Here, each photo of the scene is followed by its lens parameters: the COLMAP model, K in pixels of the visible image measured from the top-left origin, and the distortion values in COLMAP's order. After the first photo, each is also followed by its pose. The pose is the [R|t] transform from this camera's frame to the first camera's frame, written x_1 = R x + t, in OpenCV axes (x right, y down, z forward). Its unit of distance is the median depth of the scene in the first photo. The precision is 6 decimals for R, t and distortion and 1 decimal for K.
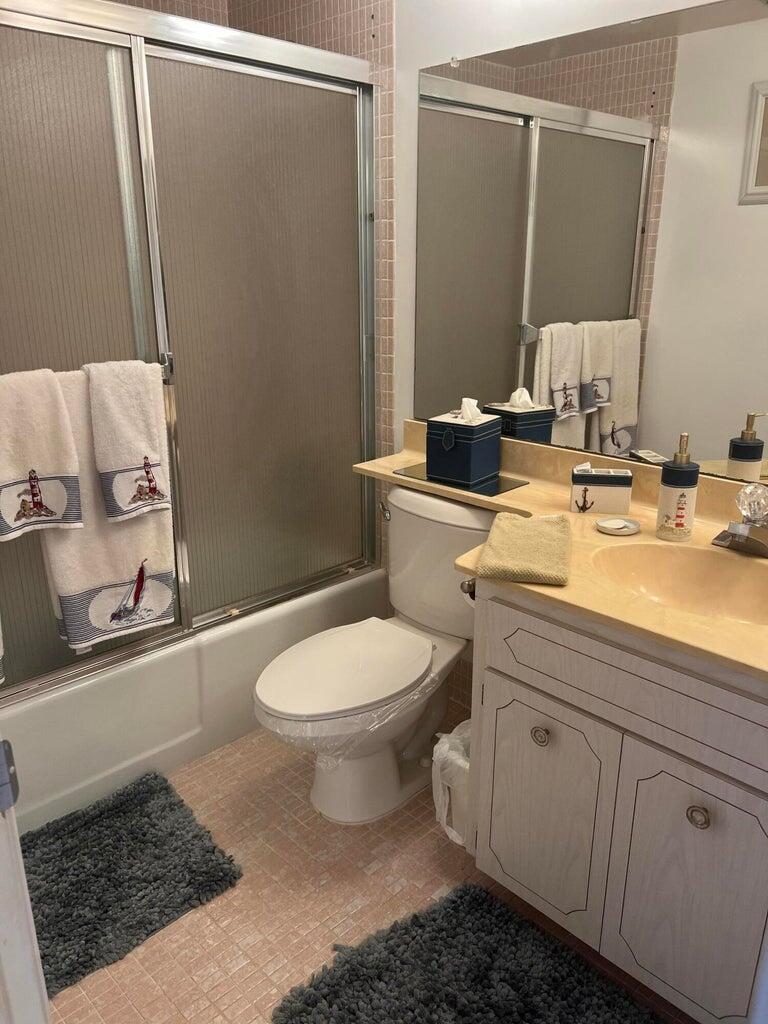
lens RADIAL K [[770.4, 0, 384.0], [0, 770.4, 512.0], [0, 0, 1]] dist [0.063232, -0.148667]
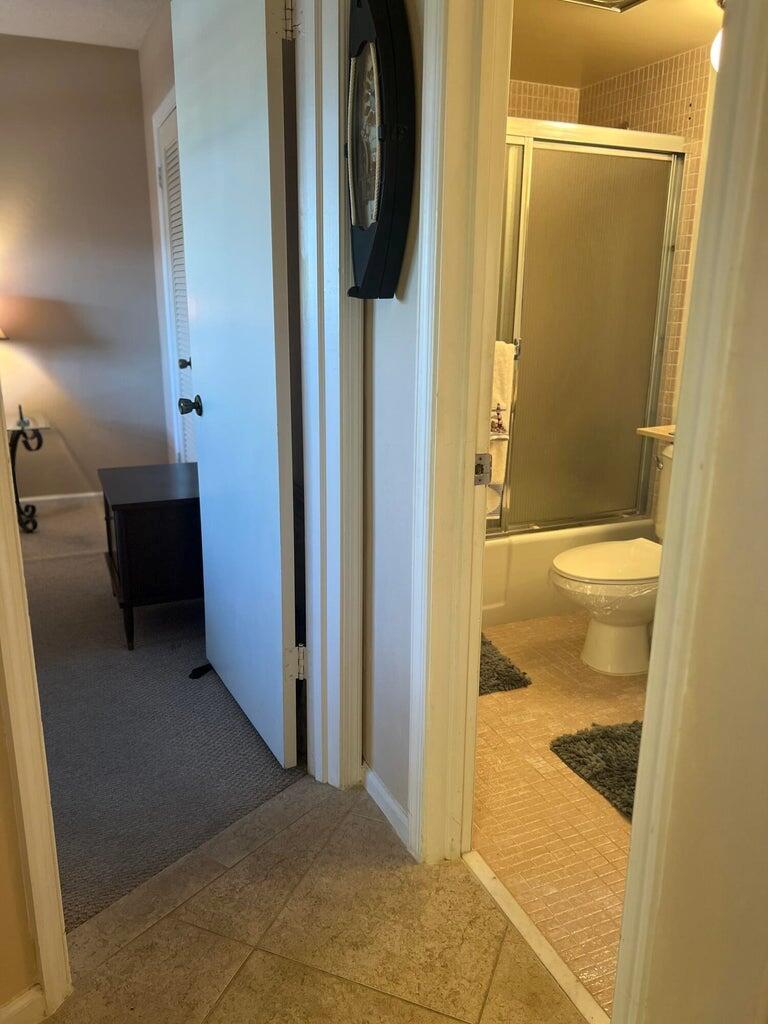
lens RADIAL K [[773.3, 0, 384.6], [0, 773.3, 491.8], [0, 0, 1]] dist [0.052583, -0.053150]
pose [[0.936938, 0.103114, -0.333937, 0.011851], [-0.120265, 0.992256, -0.031043, 0.156744], [0.328150, 0.069246, 0.942084, -0.454230]]
